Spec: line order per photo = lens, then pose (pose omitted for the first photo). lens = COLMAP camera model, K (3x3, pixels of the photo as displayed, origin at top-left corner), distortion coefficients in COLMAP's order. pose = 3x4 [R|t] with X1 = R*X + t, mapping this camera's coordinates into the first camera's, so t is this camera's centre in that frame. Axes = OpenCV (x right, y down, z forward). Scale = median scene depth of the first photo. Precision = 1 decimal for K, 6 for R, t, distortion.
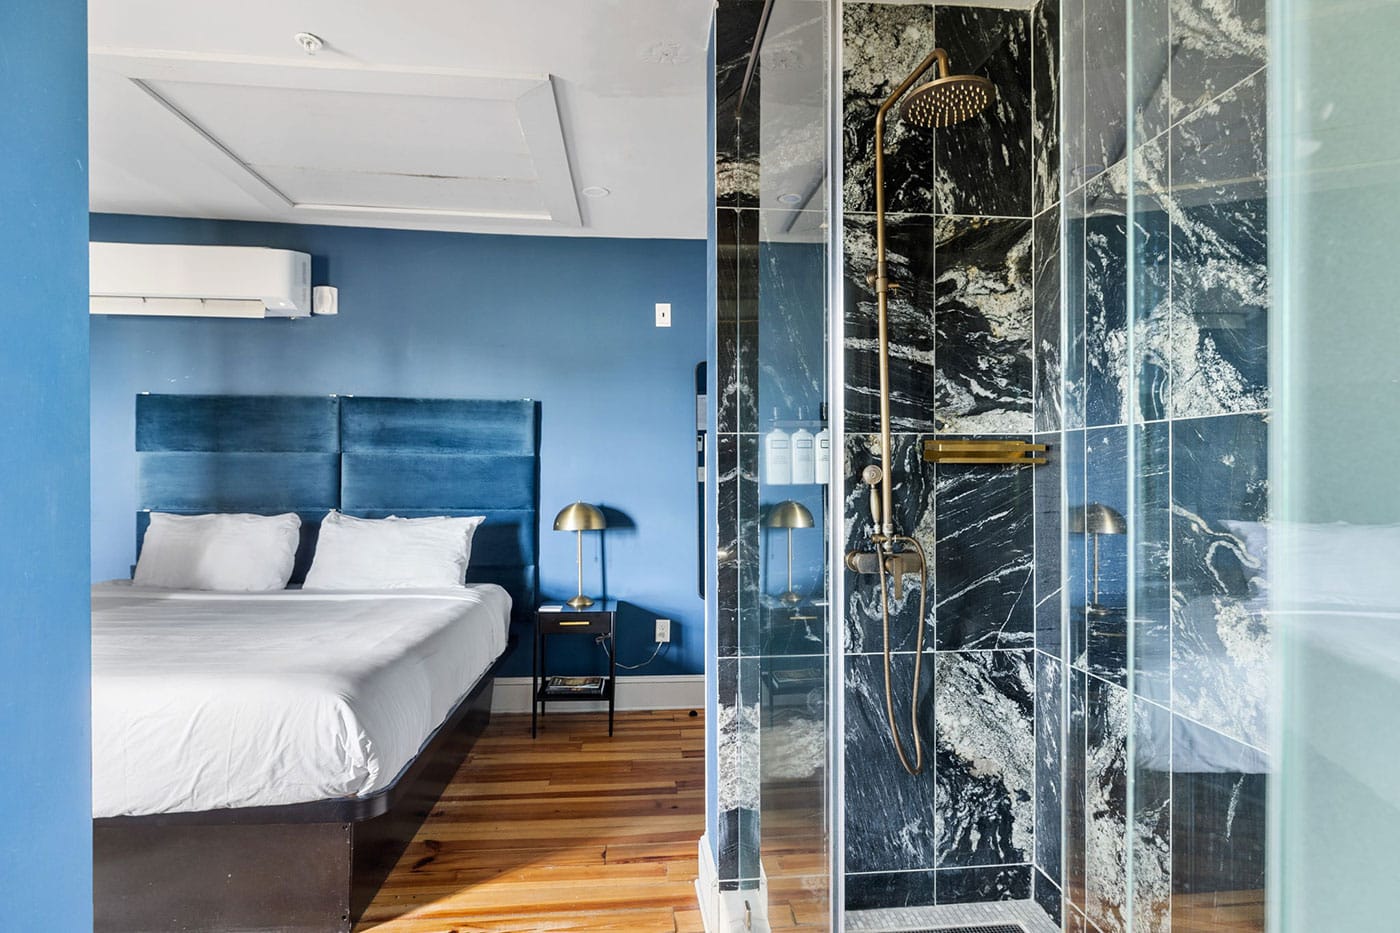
lens RADIAL K [[756.6, 0, 703.9], [0, 756.6, 472.4], [0, 0, 1]] dist [-0.001595, -0.000260]
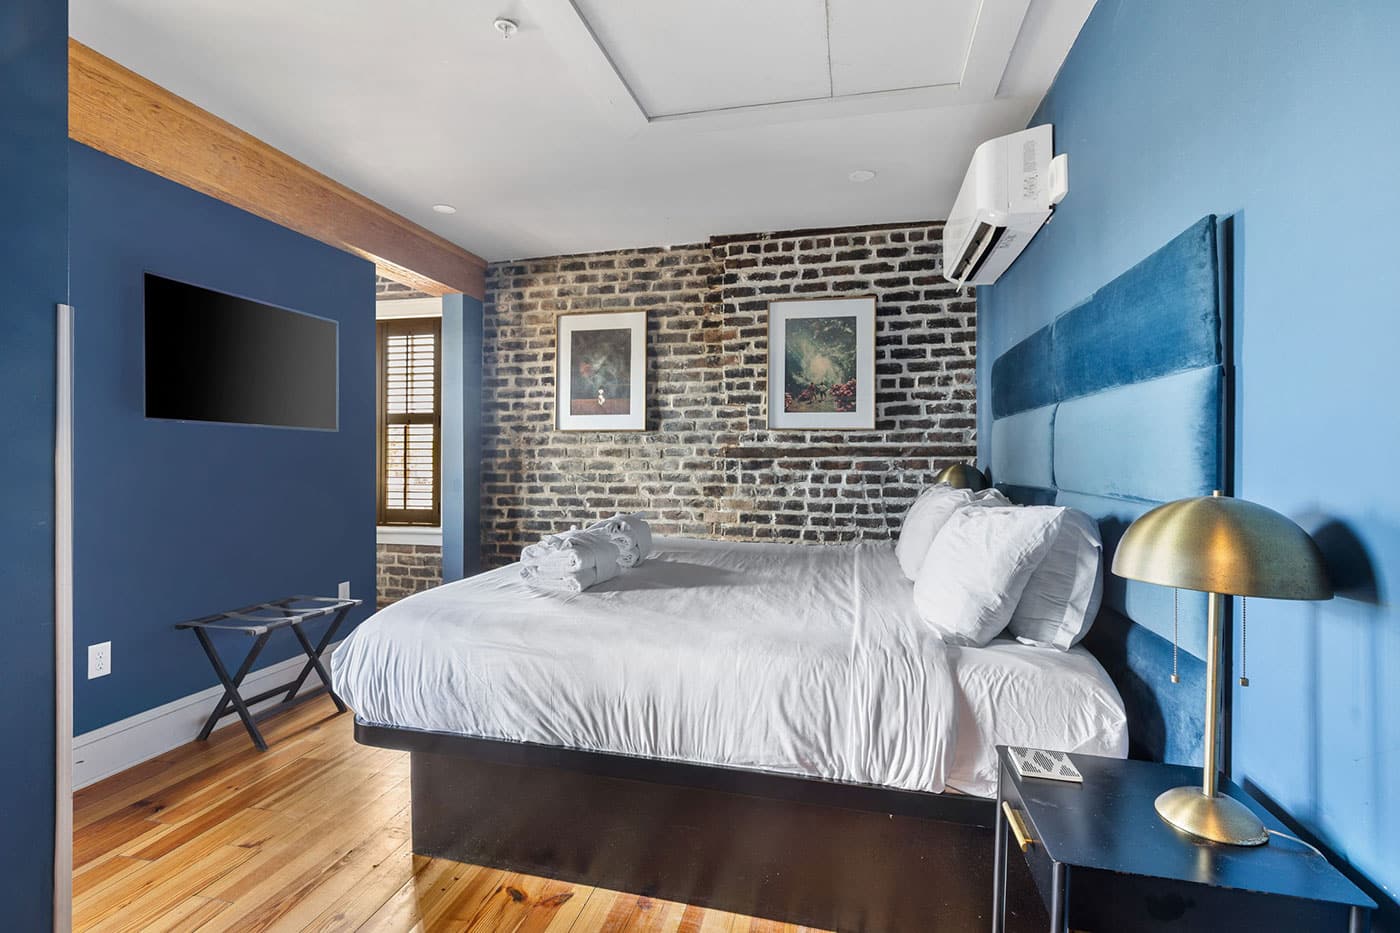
lens RADIAL K [[657.0, 0, 700.0], [0, 657.0, 466.5], [0, 0, 1]] dist [-0.024521, 0.000081]
pose [[-0.313682, 0.004193, -0.949519, 0.199921], [-0.003372, 0.999979, 0.005530, 0.037227], [0.949522, 0.004937, -0.313661, 1.194217]]
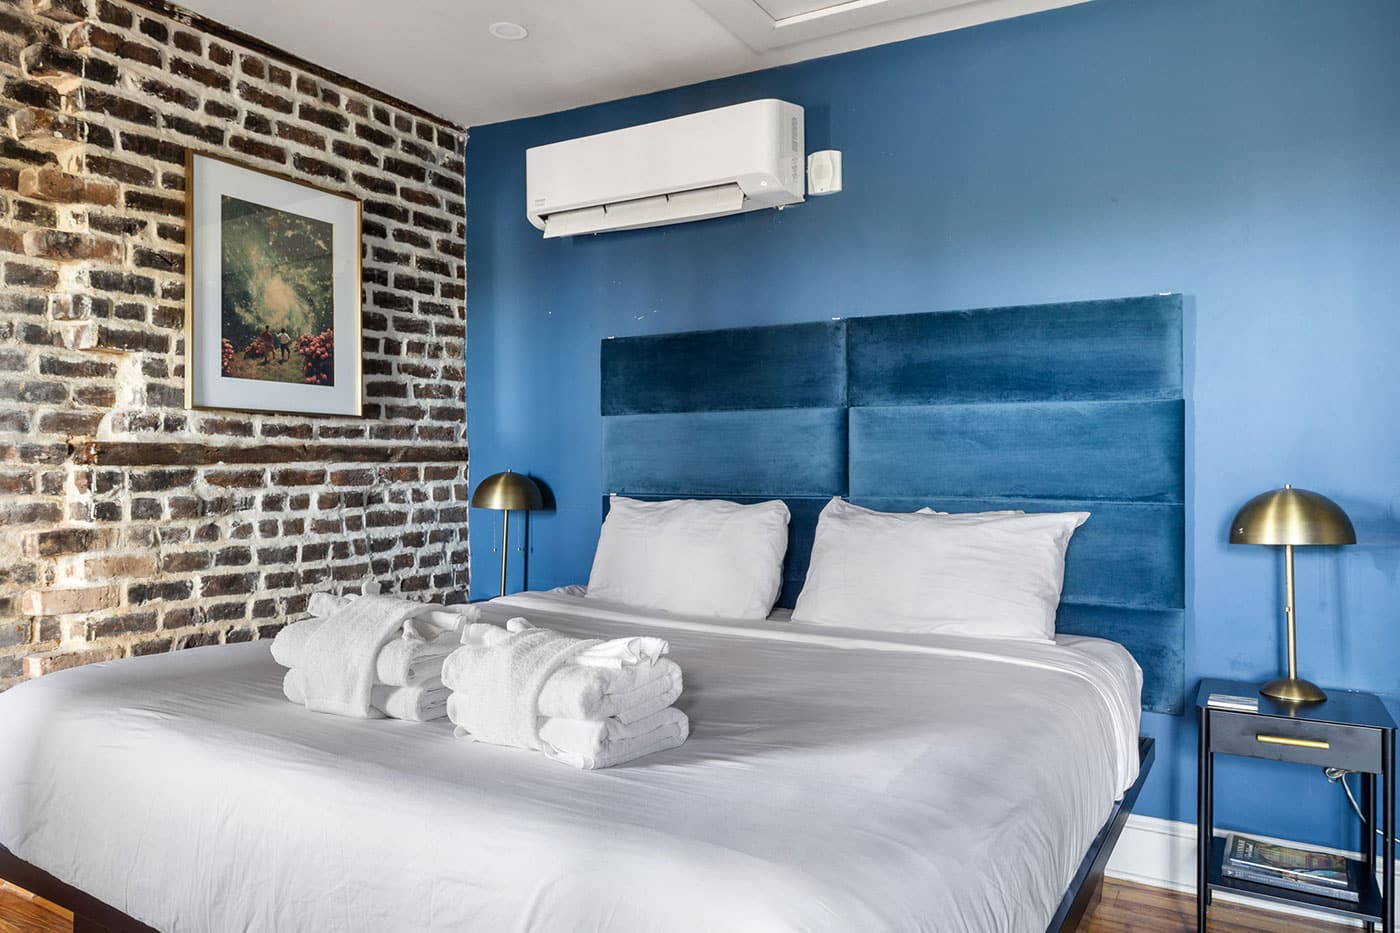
lens RADIAL K [[964.6, 0, 700.1], [0, 964.6, 455.0], [0, 0, 1]] dist [0.002397, 0.000289]
pose [[0.812556, -0.011757, -0.582765, -0.148629], [0.006813, 0.999920, -0.010673, 0.029812], [0.582844, 0.004702, 0.812571, 0.367123]]
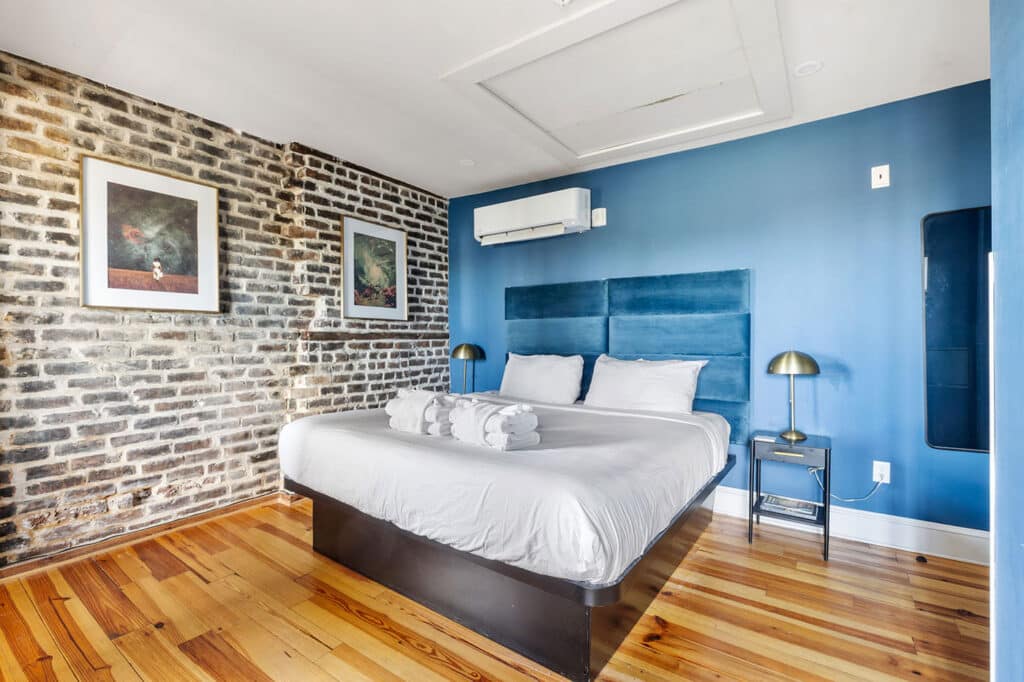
lens RADIAL K [[451.7, 0, 512.0], [0, 451.7, 341.0], [0, 0, 1]] dist [-0.009479, 0.000133]
pose [[0.762725, -0.003926, -0.646711, -0.060928], [0.006070, 0.999981, 0.001089, 0.028781], [0.646694, -0.004756, 0.762735, 0.256121]]
